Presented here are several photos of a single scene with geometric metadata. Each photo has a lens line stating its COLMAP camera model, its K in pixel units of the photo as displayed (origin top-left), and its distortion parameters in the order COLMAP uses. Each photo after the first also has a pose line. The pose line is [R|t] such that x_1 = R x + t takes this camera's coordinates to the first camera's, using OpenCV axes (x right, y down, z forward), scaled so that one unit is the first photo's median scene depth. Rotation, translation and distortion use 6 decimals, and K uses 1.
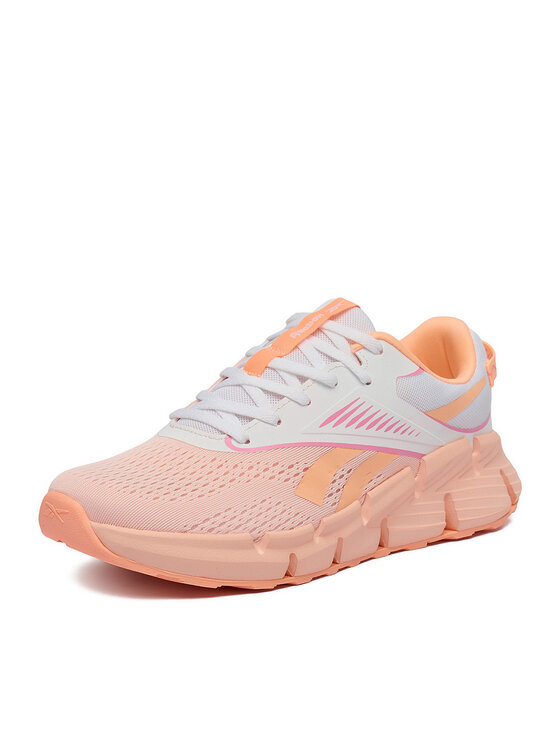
lens RADIAL K [[1671.2, 0, 280.0], [0, 1671.2, 373.0], [0, 0, 1]] dist [-0.014794, 0.002545]
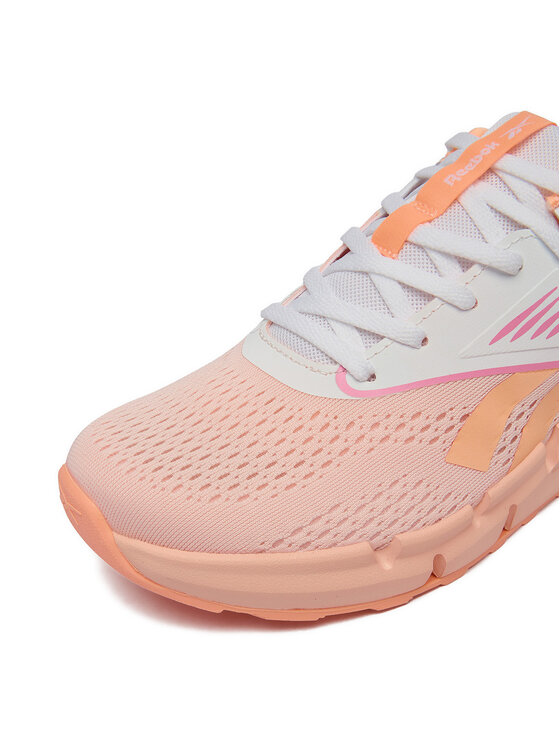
lens RADIAL K [[799.4, 0, 192.7], [0, 799.4, 372.9], [0, 0, 1]] dist [-0.019921, 0.025728]
pose [[0.963614, 0.034532, -0.265059, -0.004601], [0.055322, 0.944385, 0.324154, -0.063105], [0.261511, -0.327023, 0.908112, 0.703663]]
